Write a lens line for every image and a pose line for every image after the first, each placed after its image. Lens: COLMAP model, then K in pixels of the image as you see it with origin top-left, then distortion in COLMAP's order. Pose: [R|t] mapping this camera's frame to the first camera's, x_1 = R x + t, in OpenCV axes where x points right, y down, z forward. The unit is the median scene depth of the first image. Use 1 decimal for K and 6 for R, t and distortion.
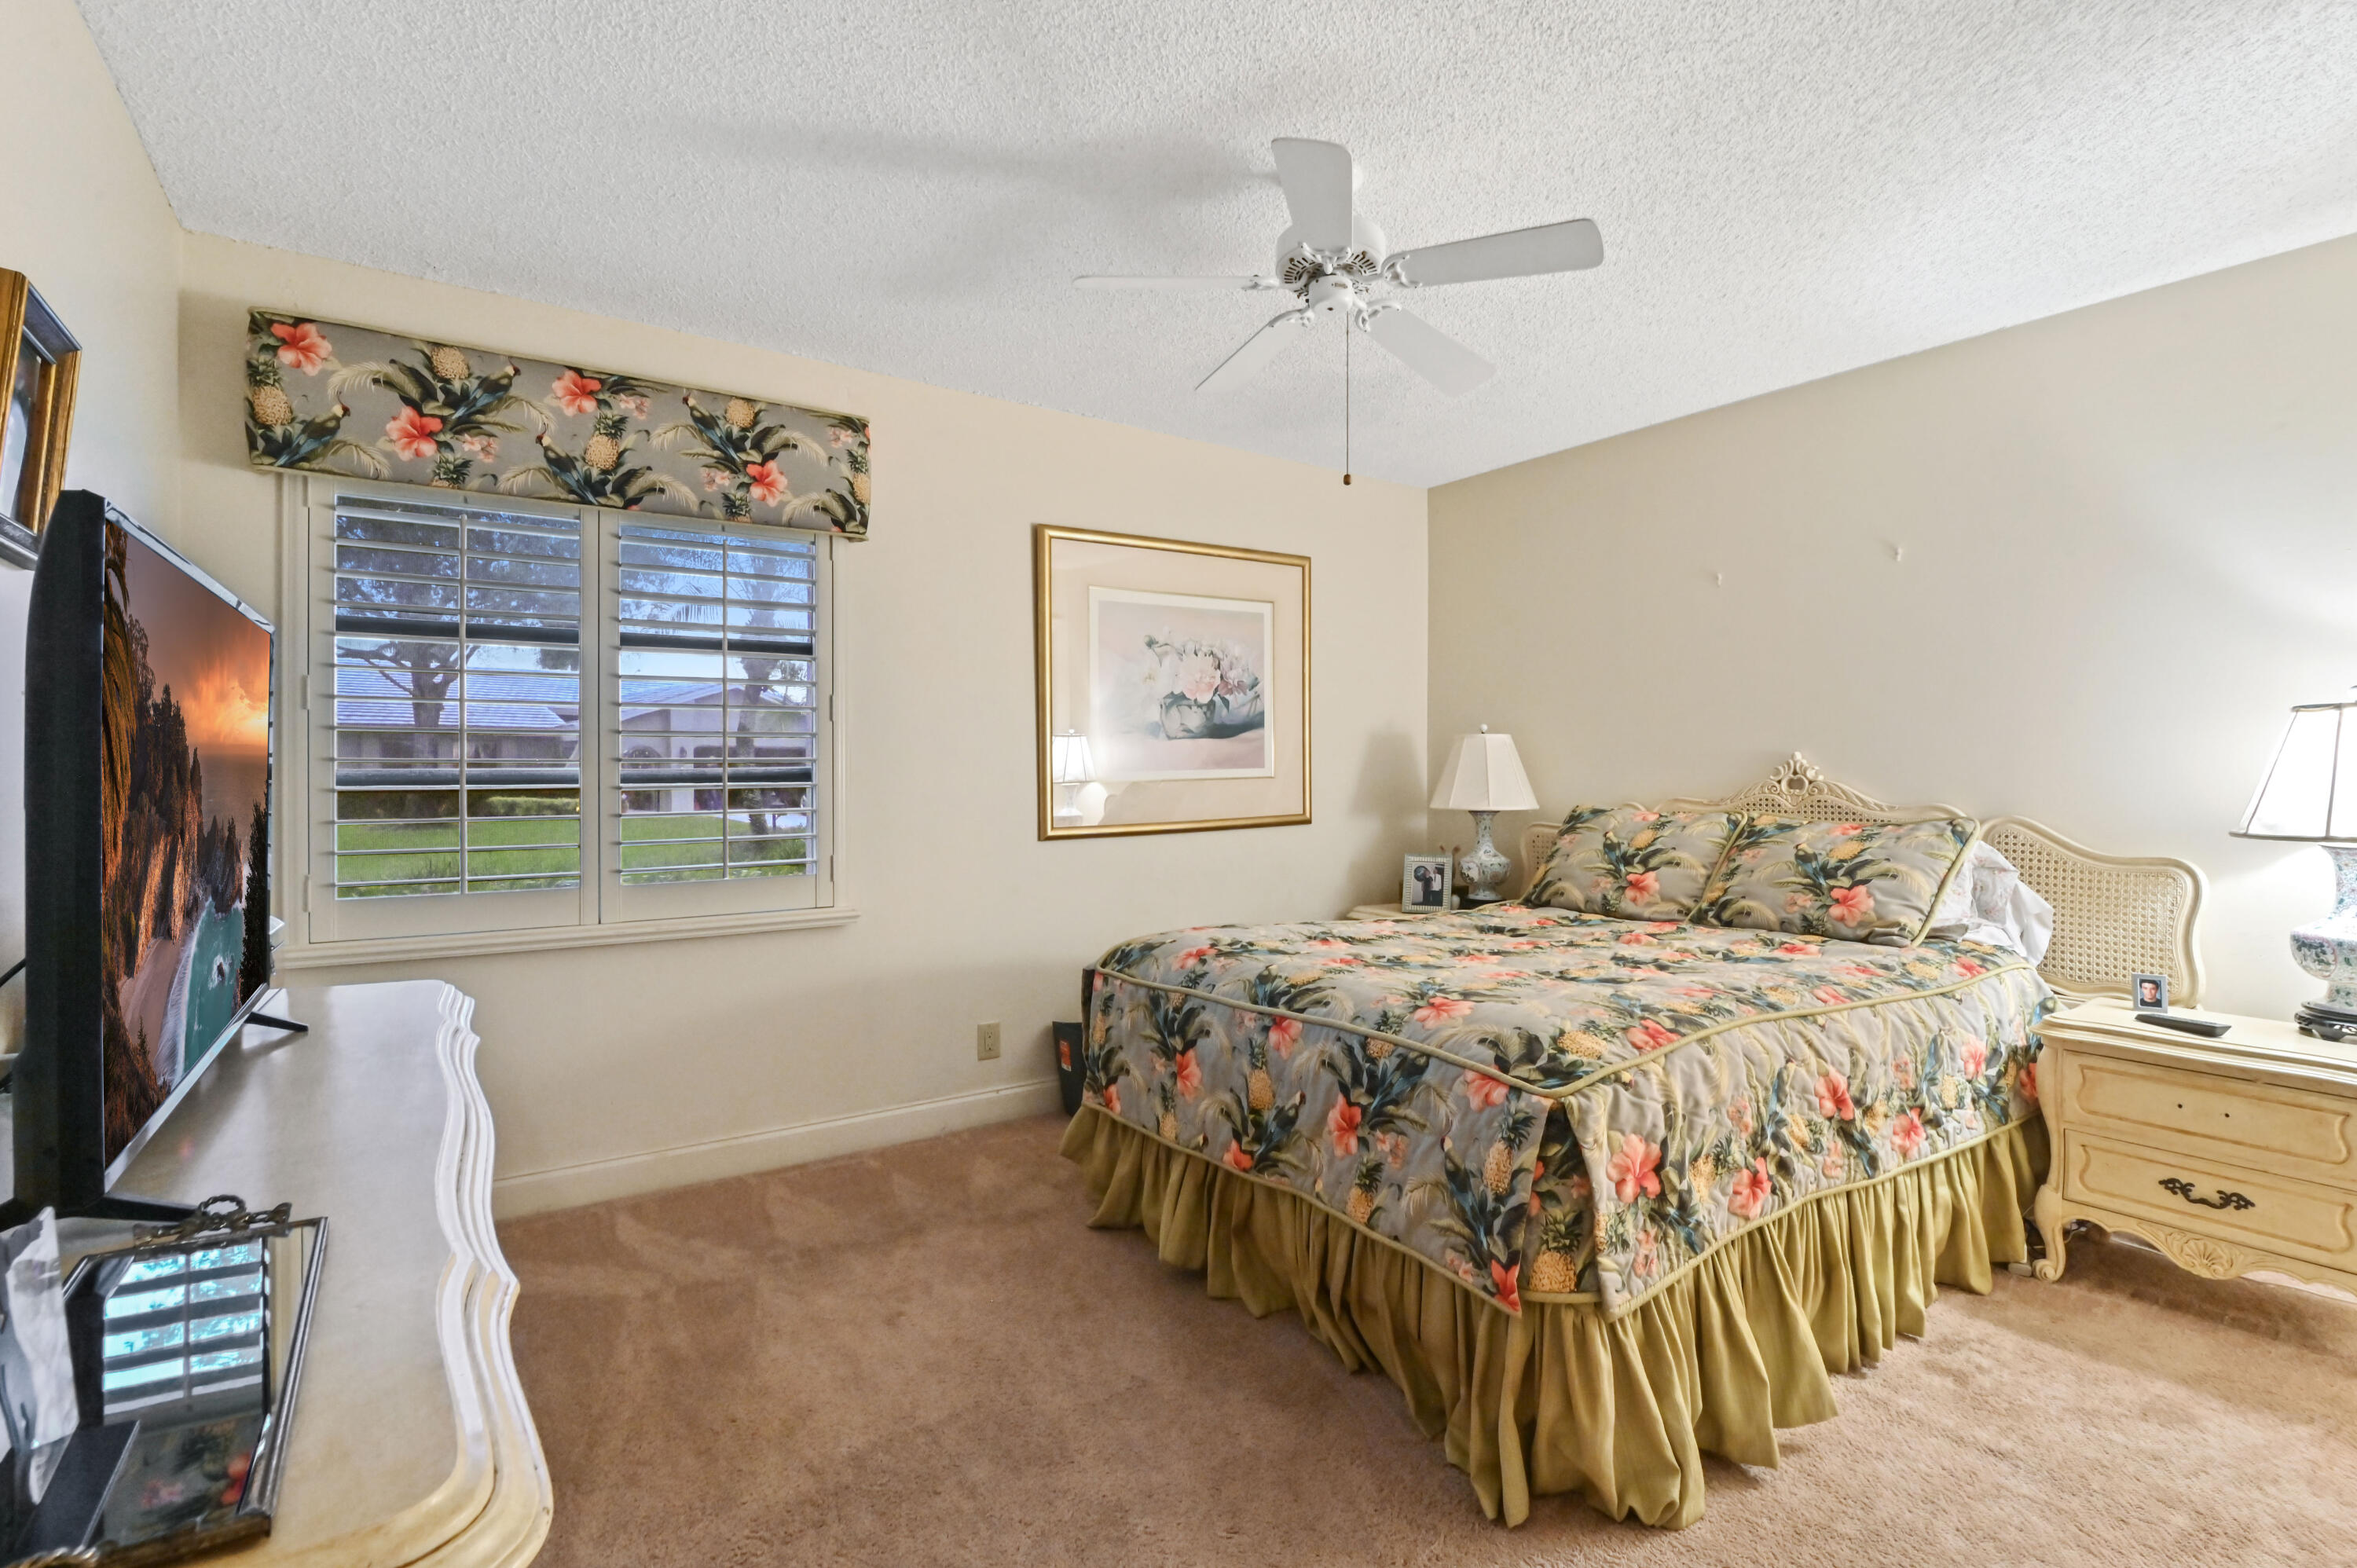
lens RADIAL K [[1092.4, 0, 1181.5], [0, 1092.4, 772.9], [0, 0, 1]] dist [-0.016993, 0.000024]
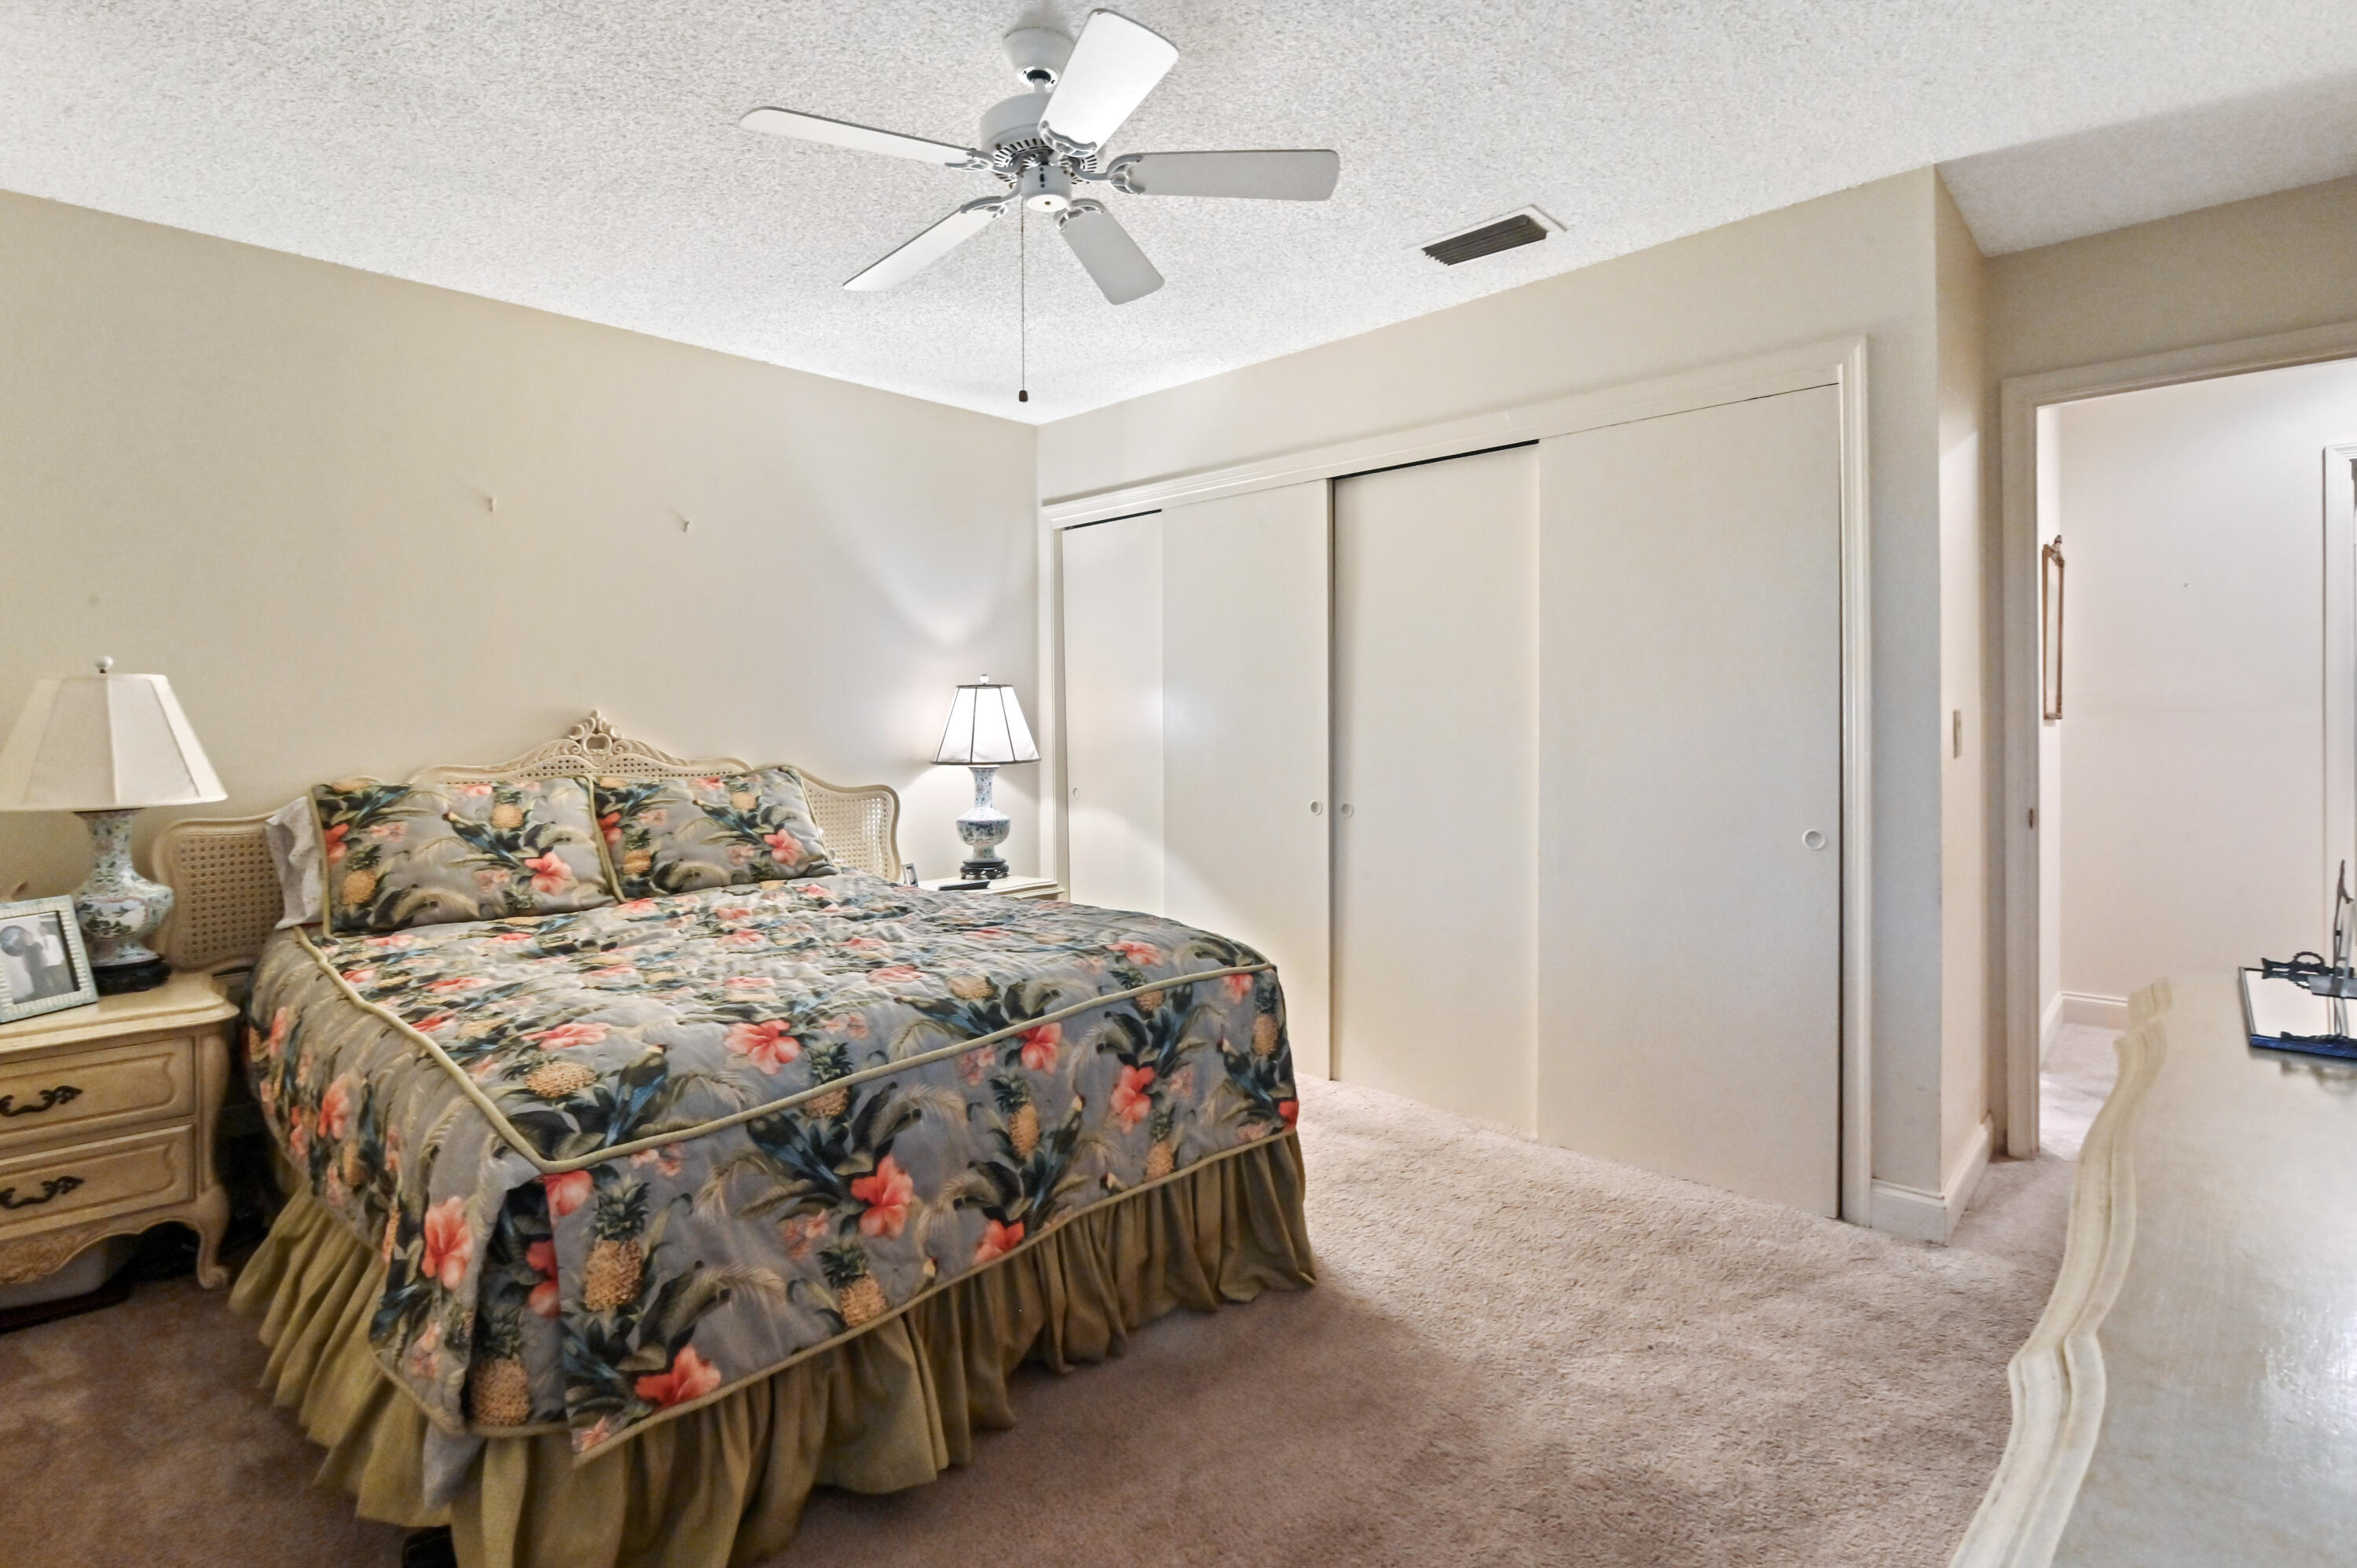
lens RADIAL K [[1128.3, 0, 1184.8], [0, 1128.3, 718.7], [0, 0, 1]] dist [-0.021126, -0.000349]
pose [[-0.220687, -0.001842, 0.975343, -0.672782], [0.012222, 0.999914, 0.004653, -0.012605], [-0.975268, 0.012947, -0.220646, 0.942616]]
